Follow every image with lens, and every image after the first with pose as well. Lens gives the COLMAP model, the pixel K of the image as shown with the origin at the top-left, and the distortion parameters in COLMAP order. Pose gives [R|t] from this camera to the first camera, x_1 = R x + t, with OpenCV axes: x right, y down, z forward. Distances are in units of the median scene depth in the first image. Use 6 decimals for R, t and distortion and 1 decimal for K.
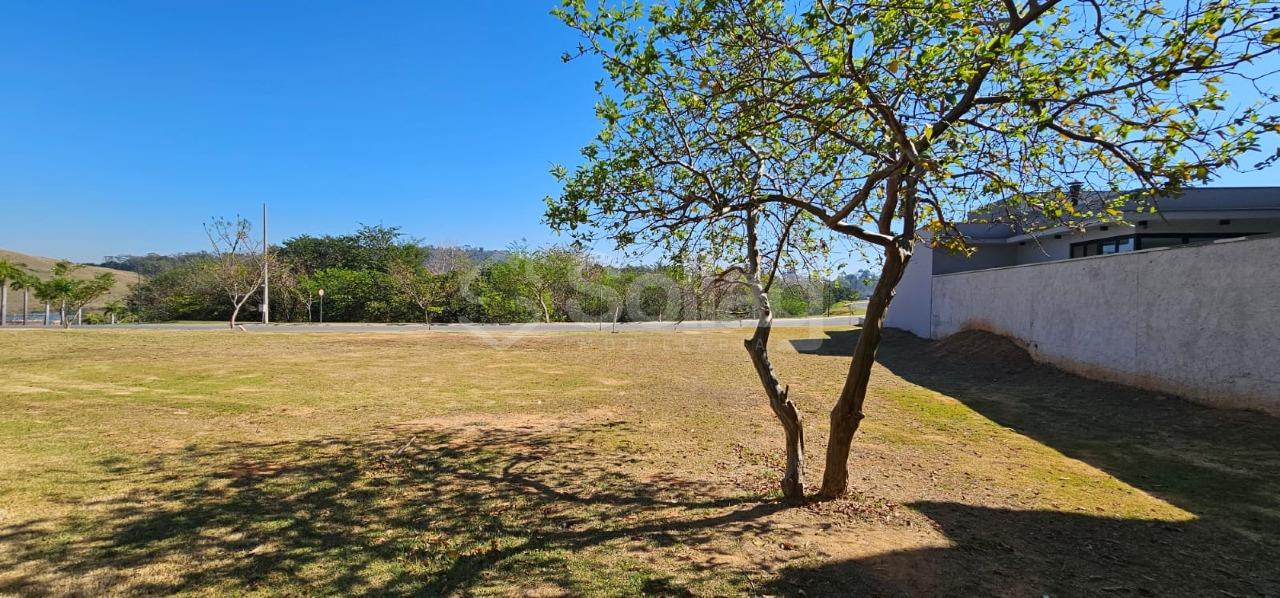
lens RADIAL K [[579.3, 0, 640.0], [0, 579.3, 299.0], [0, 0, 1]] dist [-0.002057, -0.000152]
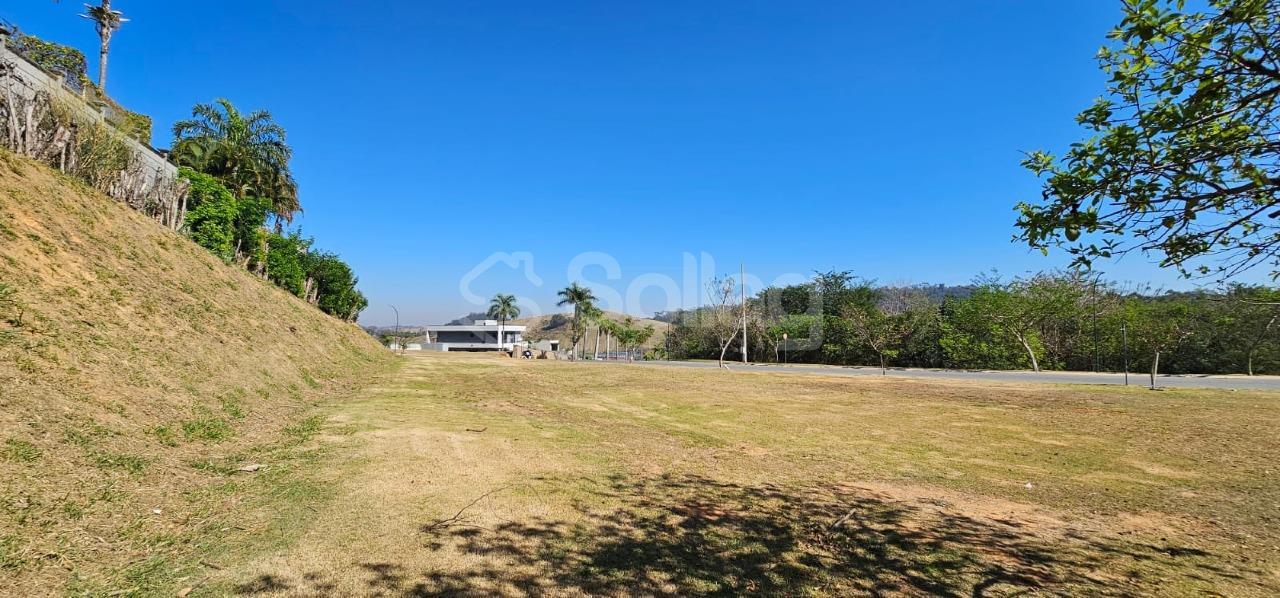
lens RADIAL K [[511.6, 0, 659.5], [0, 511.6, 295.3], [0, 0, 1]] dist [-0.001035, -0.000028]
pose [[0.703498, -0.068887, -0.707351, -0.036118], [0.011583, 0.996271, -0.085504, -0.015833], [0.710603, 0.051958, 0.701672, 0.253777]]
